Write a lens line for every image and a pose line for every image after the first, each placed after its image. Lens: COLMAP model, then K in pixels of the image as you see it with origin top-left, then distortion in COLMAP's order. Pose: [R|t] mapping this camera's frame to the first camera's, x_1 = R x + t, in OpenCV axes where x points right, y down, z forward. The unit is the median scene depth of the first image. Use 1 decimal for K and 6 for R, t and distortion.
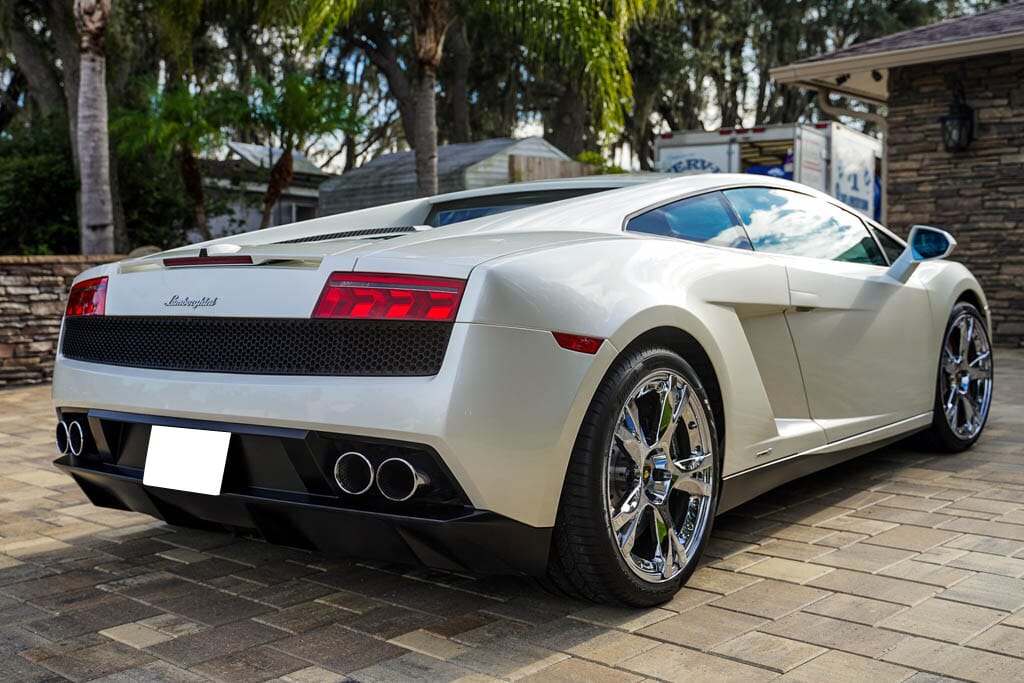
lens RADIAL K [[1109.6, 0, 549.4], [0, 1109.6, 307.2], [0, 0, 1]] dist [-0.006631, -0.009335]
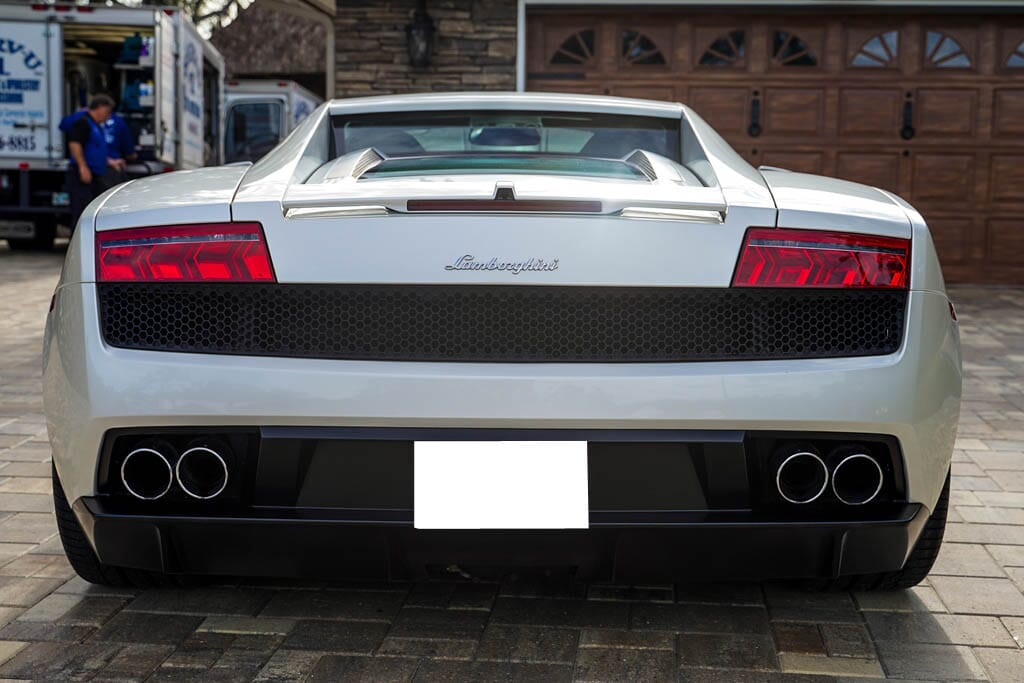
lens RADIAL K [[1298.0, 0, 515.0], [0, 1298.0, 361.6], [0, 0, 1]] dist [-0.008358, 0.035965]
pose [[0.805612, -0.051893, 0.590166, -0.719217], [-0.009030, 0.994965, 0.099813, -0.022727], [-0.592375, -0.085739, 0.801087, 0.292232]]
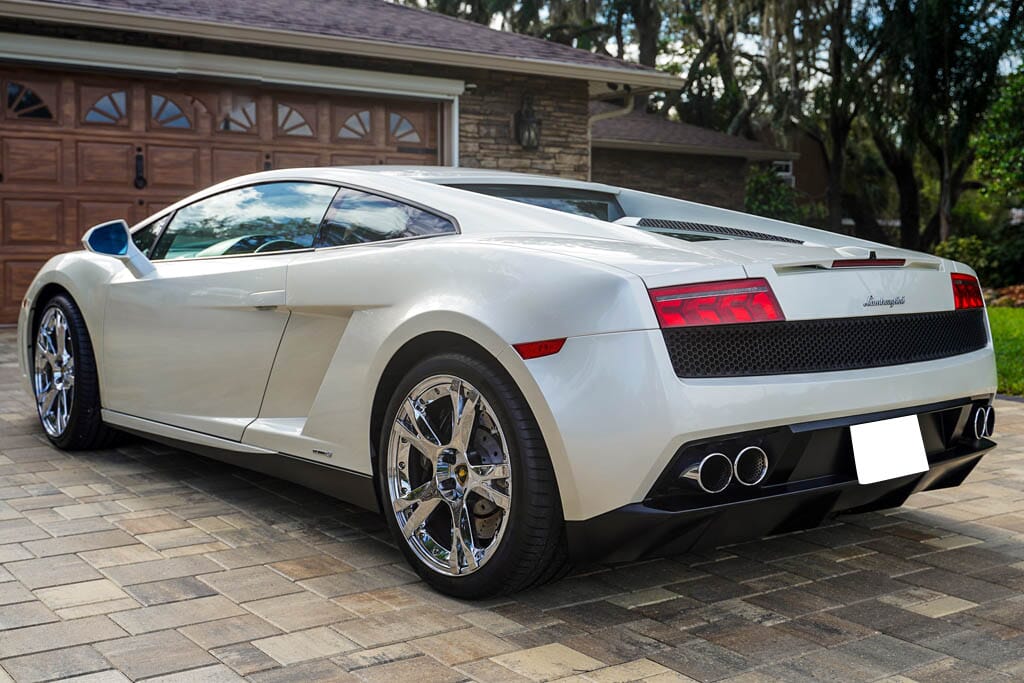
lens RADIAL K [[1173.4, 0, 530.3], [0, 1173.4, 339.1], [0, 0, 1]] dist [-0.005361, 0.006506]
pose [[0.239965, -0.062423, 0.968773, -1.332887], [0.013876, 0.998049, 0.060872, -0.037410], [-0.970682, -0.001165, 0.240363, 0.942699]]
